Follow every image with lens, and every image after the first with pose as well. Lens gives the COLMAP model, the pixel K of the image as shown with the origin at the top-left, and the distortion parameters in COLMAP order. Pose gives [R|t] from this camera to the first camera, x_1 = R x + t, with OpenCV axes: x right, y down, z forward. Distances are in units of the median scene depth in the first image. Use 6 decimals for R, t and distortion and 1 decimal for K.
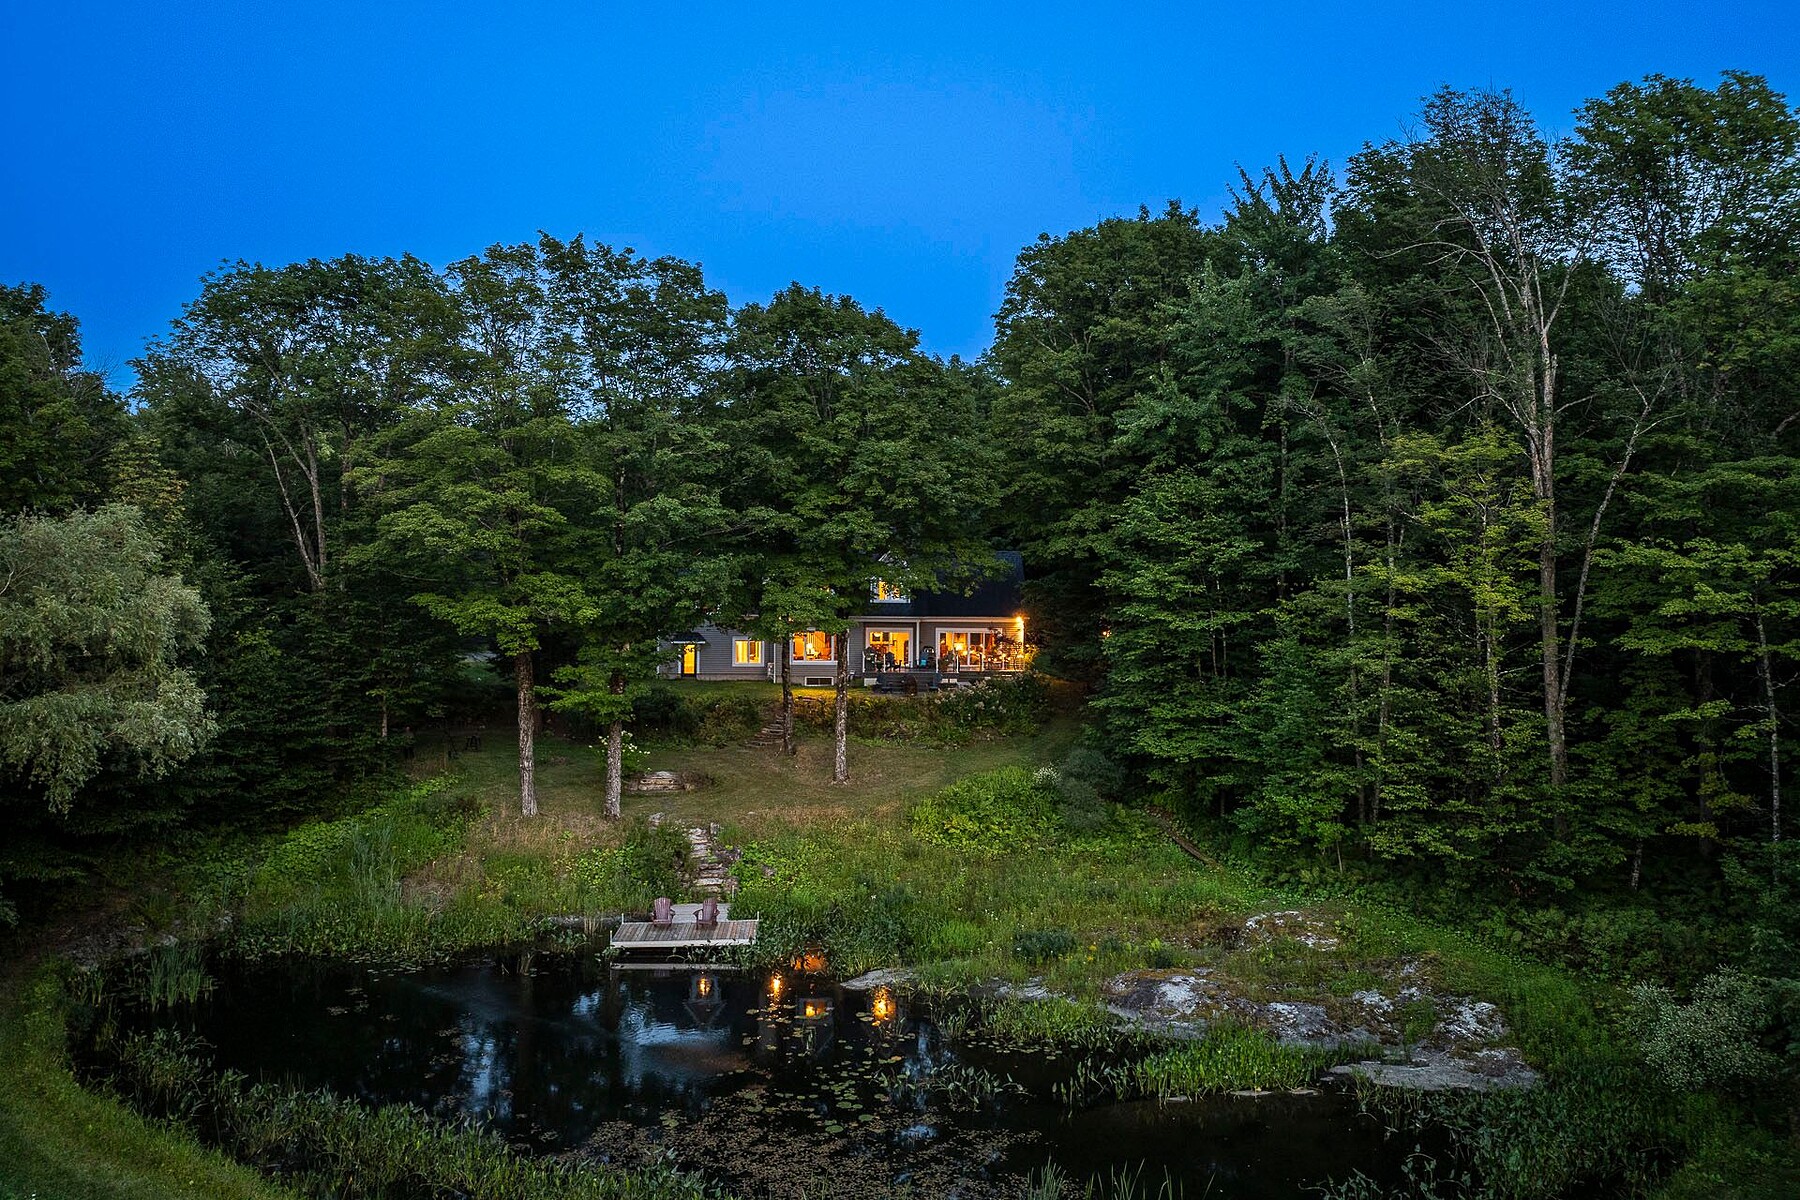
lens RADIAL K [[1280.3, 0, 908.8], [0, 1280.3, 598.3], [0, 0, 1]] dist [-0.010192, 0.003757]
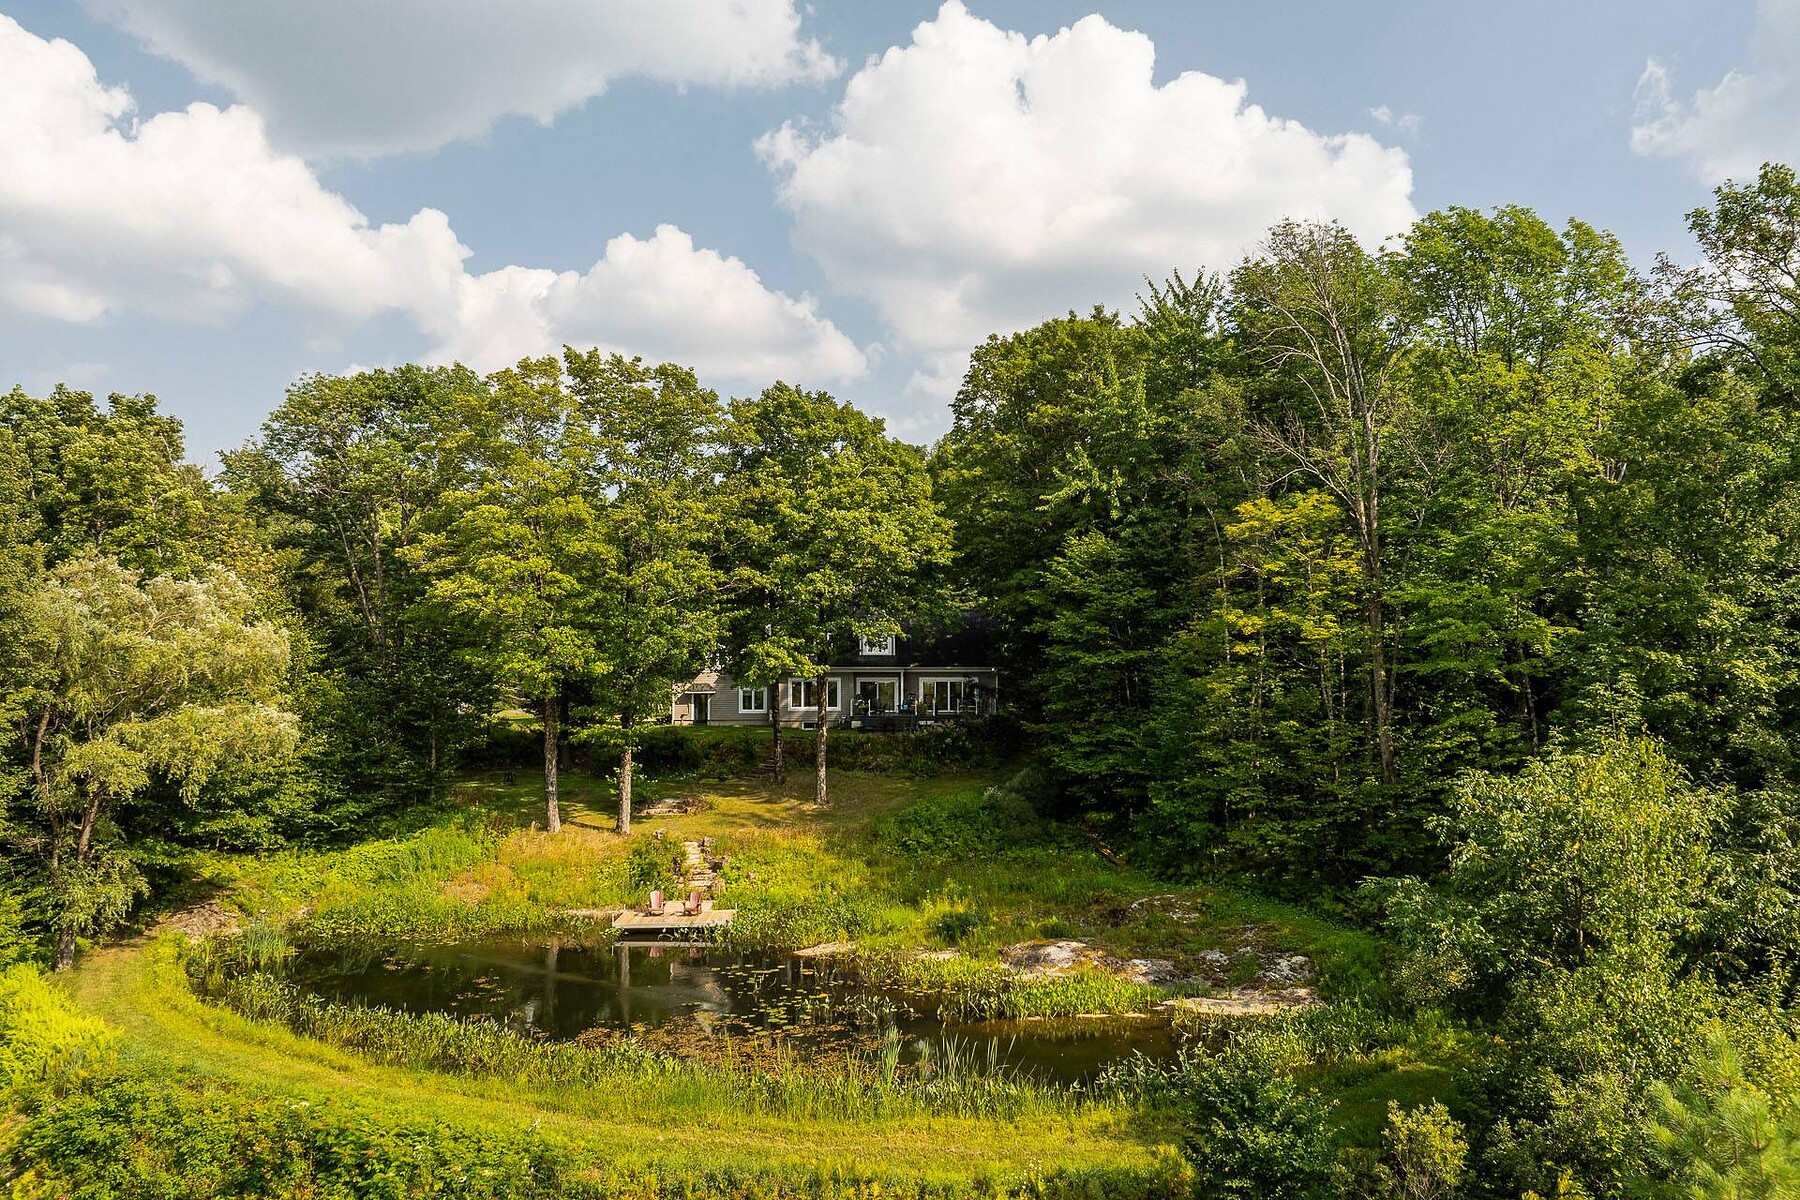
lens RADIAL K [[1268.5, 0, 900.0], [0, 1268.5, 600.0], [0, 0, 1]] dist [-0.000624, 0.001692]
pose [[0.999086, -0.012144, -0.040986, 0.079510], [0.009970, 0.998554, -0.052822, 0.021777], [0.041568, 0.052365, 0.997763, -0.180401]]
